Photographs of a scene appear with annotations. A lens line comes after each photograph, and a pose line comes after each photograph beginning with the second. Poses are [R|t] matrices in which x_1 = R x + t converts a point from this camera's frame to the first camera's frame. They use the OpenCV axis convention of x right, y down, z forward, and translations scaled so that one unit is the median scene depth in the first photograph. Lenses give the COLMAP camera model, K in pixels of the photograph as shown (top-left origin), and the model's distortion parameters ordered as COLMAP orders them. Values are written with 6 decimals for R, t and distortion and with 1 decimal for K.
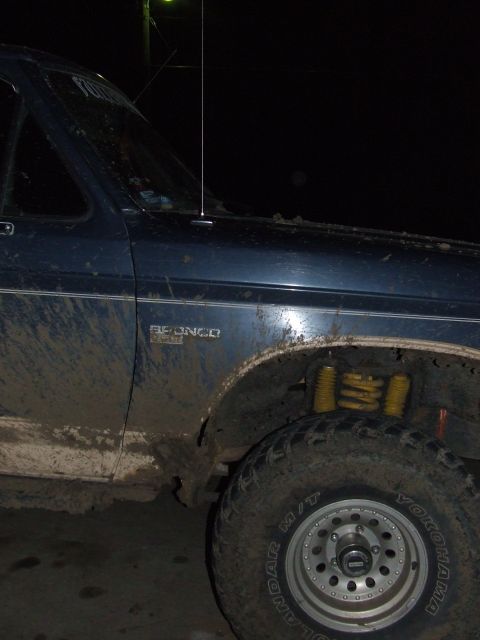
lens RADIAL K [[690.2, 0, 239.0], [0, 690.2, 319.9], [0, 0, 1]] dist [-0.068882, 0.000000]
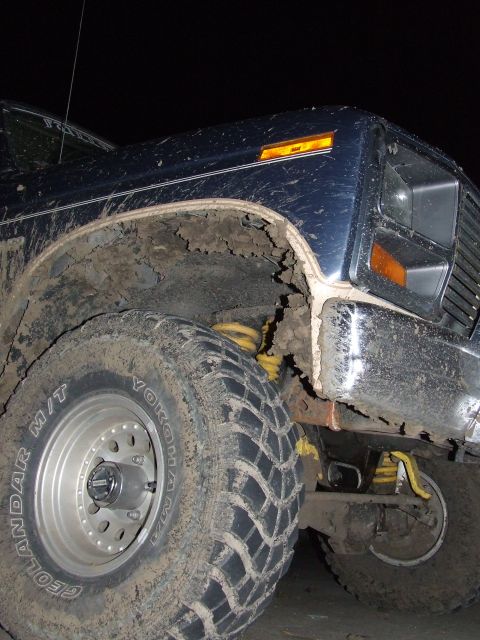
lens RADIAL K [[690.2, 0, 242.8], [0, 690.2, 316.9], [0, 0, 1]] dist [-0.068882, 0.000000]
pose [[0.866610, -0.108686, -0.487005, 0.749132], [-0.101242, 0.917392, -0.384892, 0.490273], [0.488607, 0.382857, 0.784018, 0.408877]]
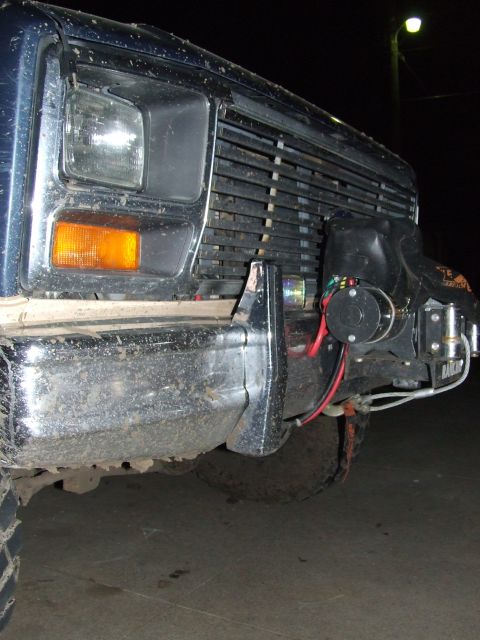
lens RADIAL K [[690.2, 0, 241.5], [0, 690.2, 323.3], [0, 0, 1]] dist [-0.068882, 0.000000]
pose [[0.904301, -0.010998, -0.426754, 0.859977], [-0.023179, 0.996929, -0.074808, 0.212820], [0.426266, 0.077541, 0.901268, 0.643707]]
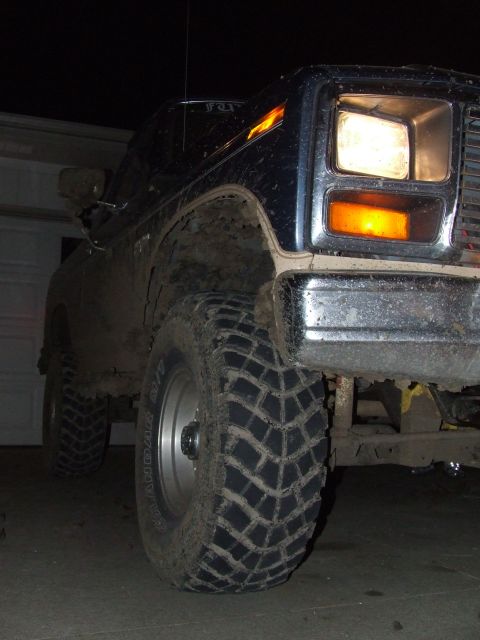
lens RADIAL K [[690.2, 0, 236.6], [0, 690.2, 316.5], [0, 0, 1]] dist [-0.068882, 0.000000]
pose [[0.449308, -0.128181, -0.884134, 1.122649], [-0.110540, 0.974072, -0.197395, 0.388032], [0.886512, 0.186423, 0.423489, 0.654912]]
